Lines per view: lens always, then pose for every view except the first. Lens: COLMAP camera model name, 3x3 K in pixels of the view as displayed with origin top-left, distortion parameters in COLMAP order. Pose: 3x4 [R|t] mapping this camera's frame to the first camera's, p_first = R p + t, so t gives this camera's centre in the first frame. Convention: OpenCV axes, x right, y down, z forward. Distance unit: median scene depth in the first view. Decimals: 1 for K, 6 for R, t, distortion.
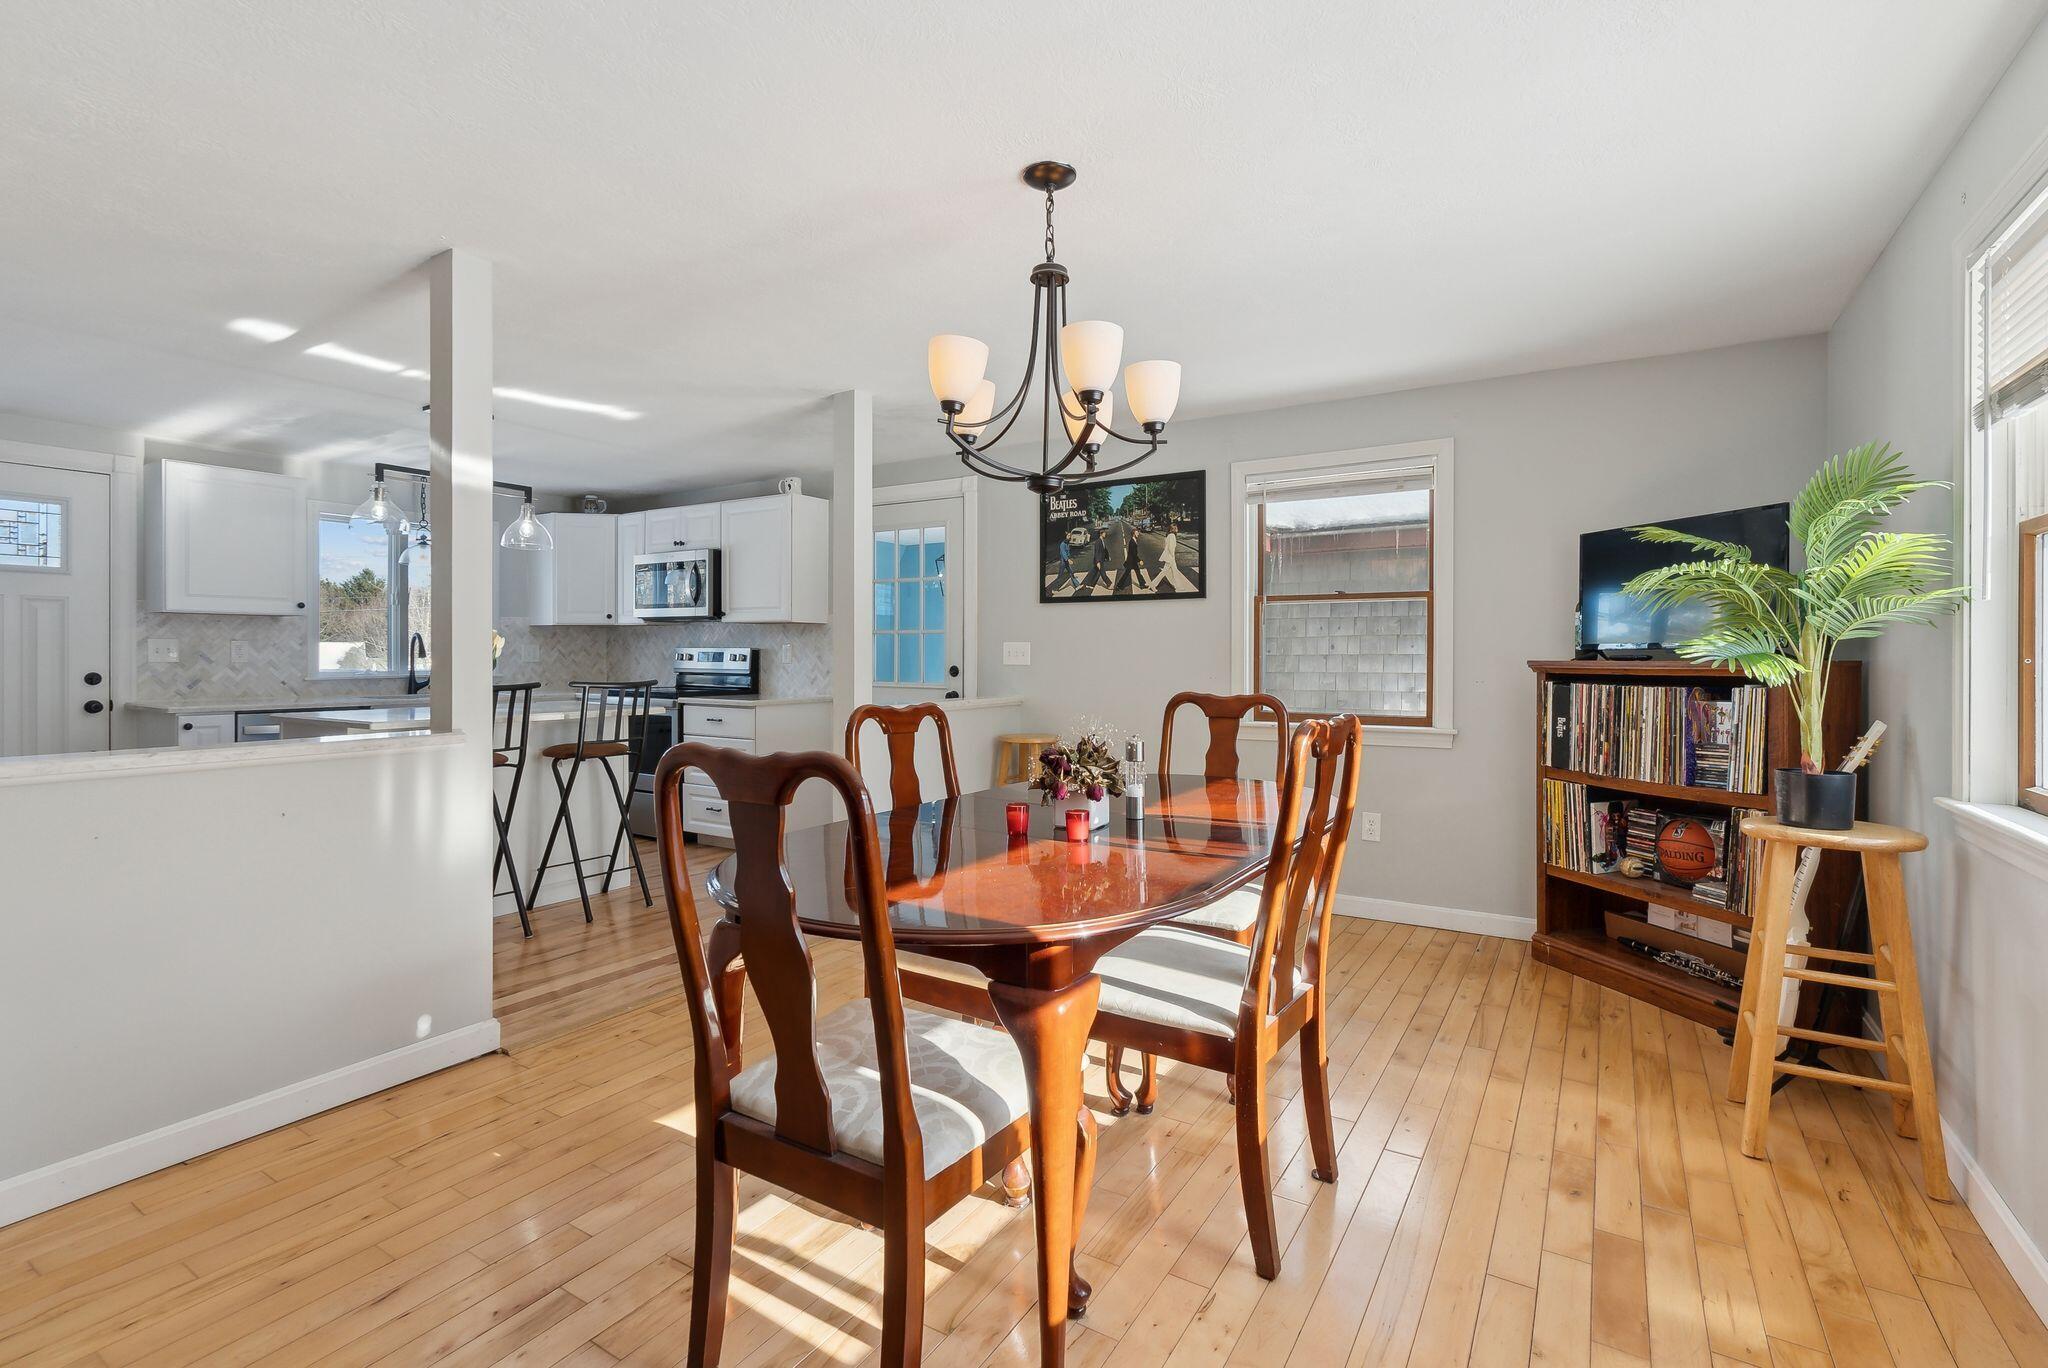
lens RADIAL K [[923.6, 0, 1027.8], [0, 923.6, 665.7], [0, 0, 1]] dist [-0.013562, 0.001828]
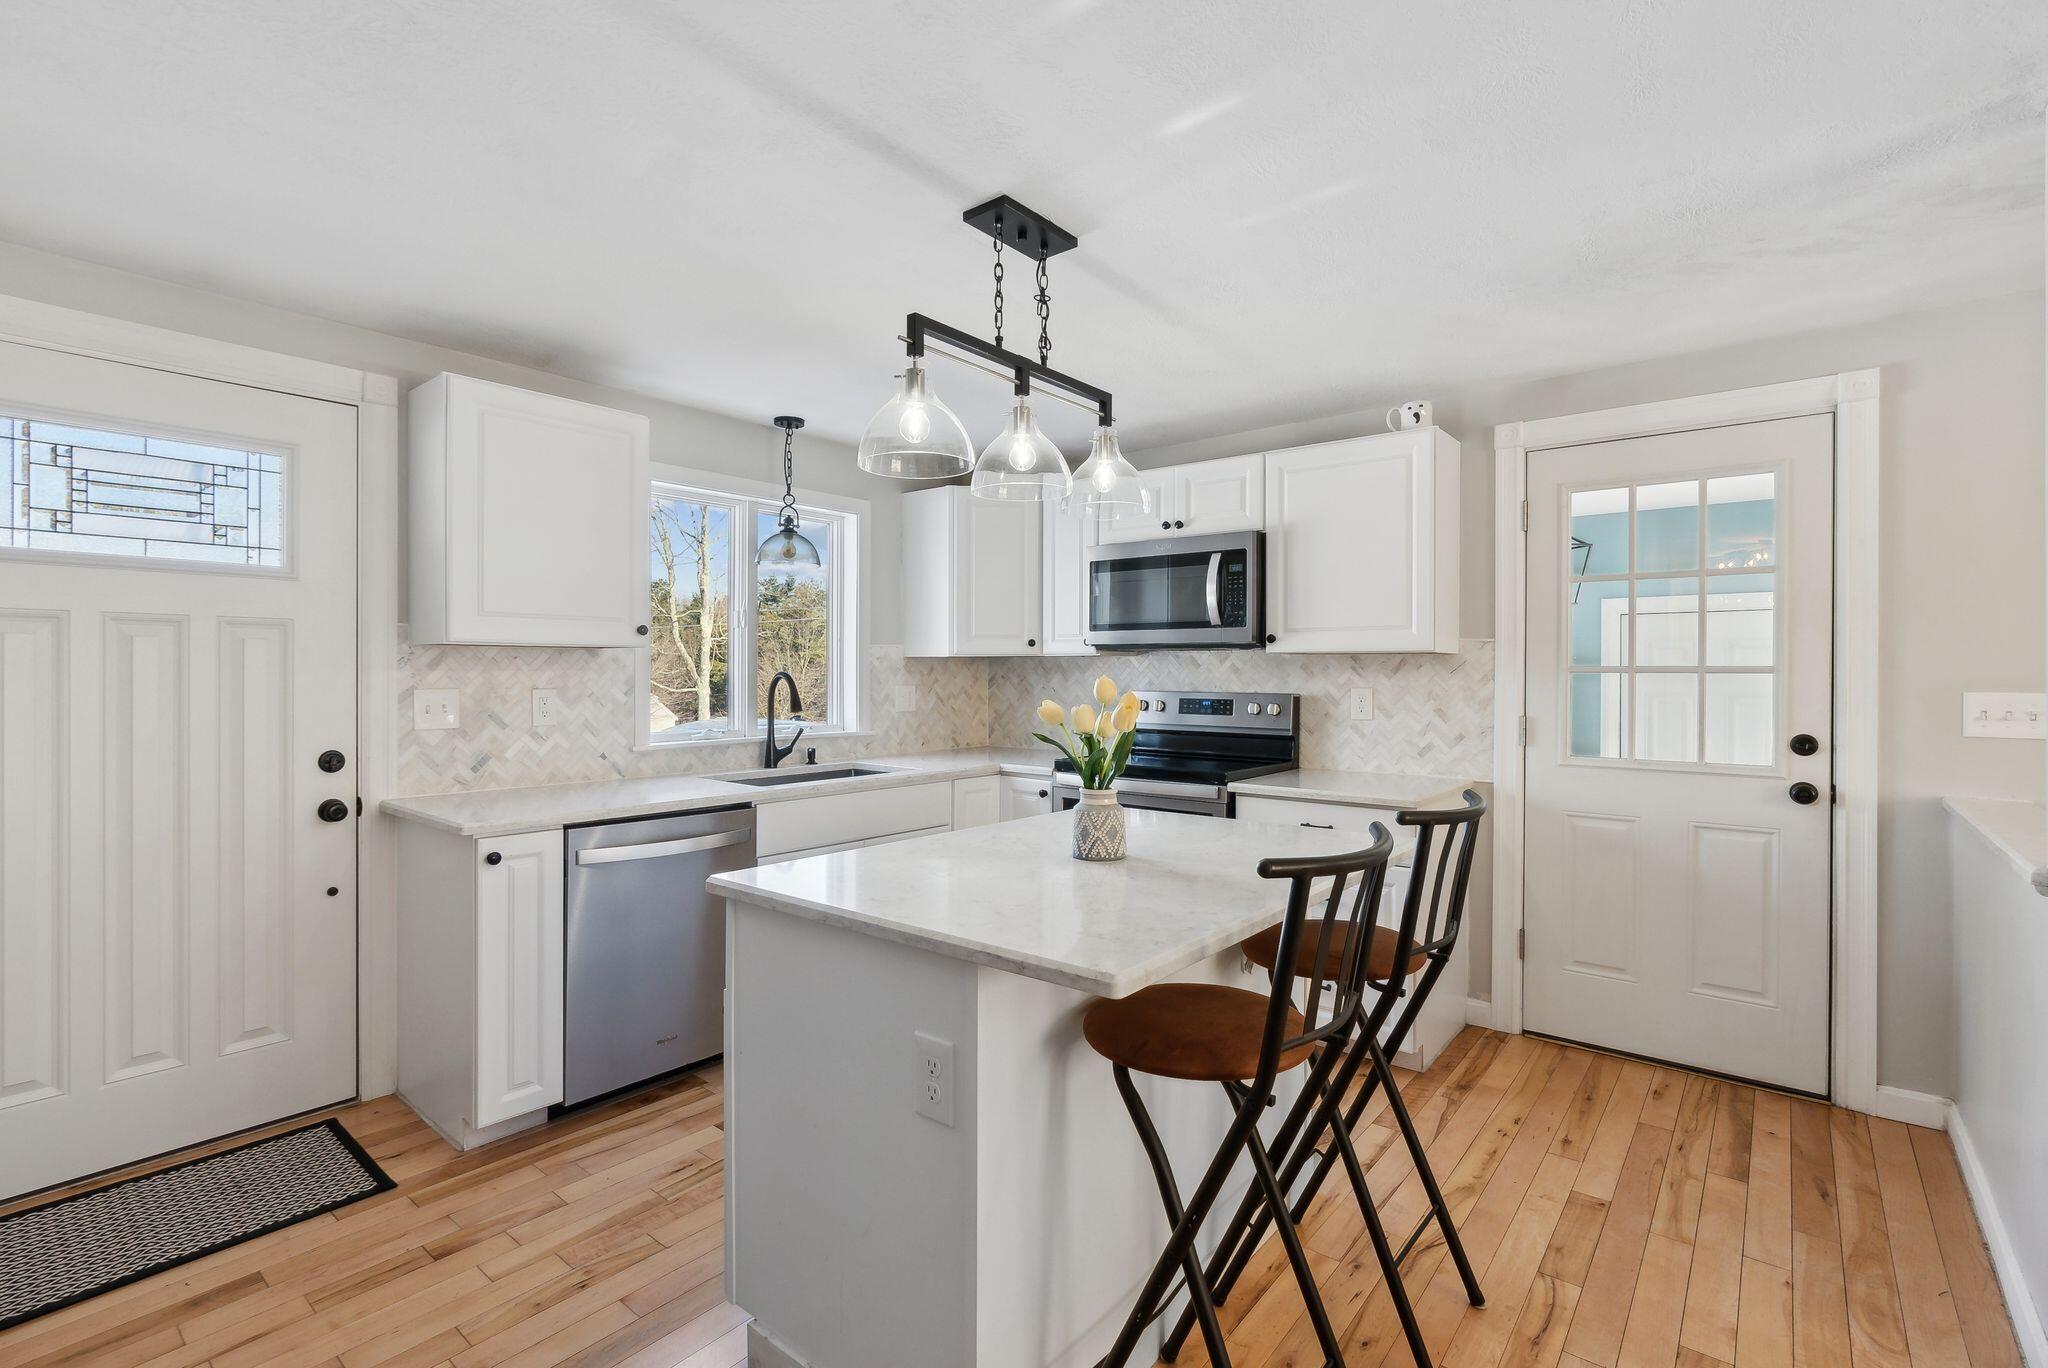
lens RADIAL K [[923.6, 0, 1018.9], [0, 923.6, 677.3], [0, 0, 1]] dist [-0.013562, 0.001828]
pose [[0.991221, -0.002579, -0.132189, -0.501719], [0.001575, 0.999969, -0.007699, -0.032286], [0.132205, 0.007424, 0.991195, 0.468076]]
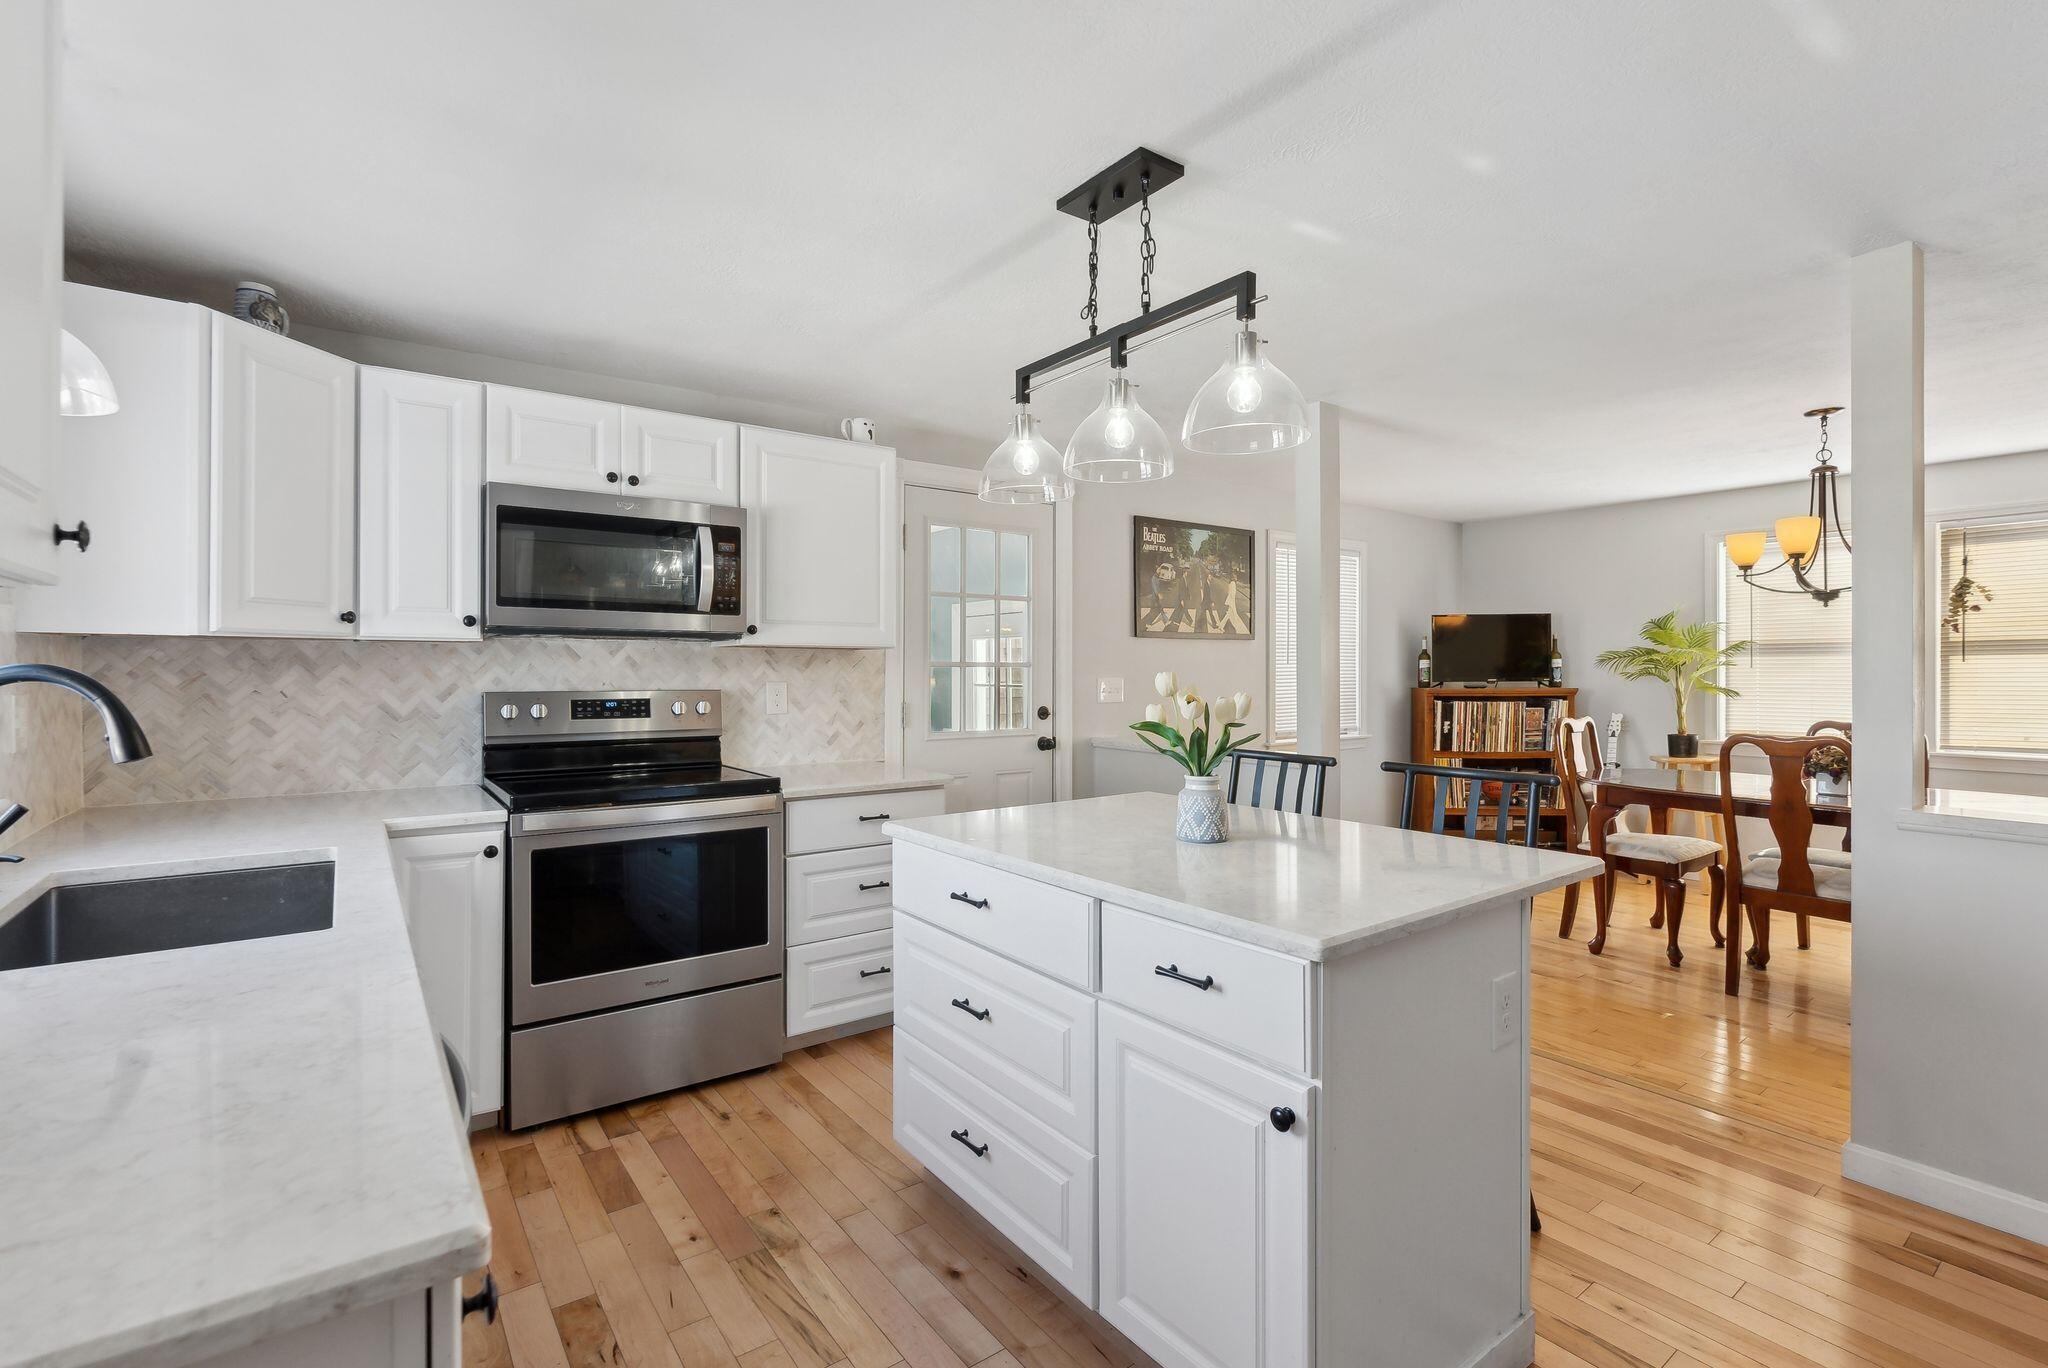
lens RADIAL K [[923.6, 0, 1023.7], [0, 923.6, 684.0], [0, 0, 1]] dist [-0.013562, 0.001828]
pose [[0.368771, -0.019042, 0.929325, -0.945869], [0.012823, 0.999799, 0.015398, -0.036398], [-0.929432, 0.006238, 0.368941, 0.784361]]
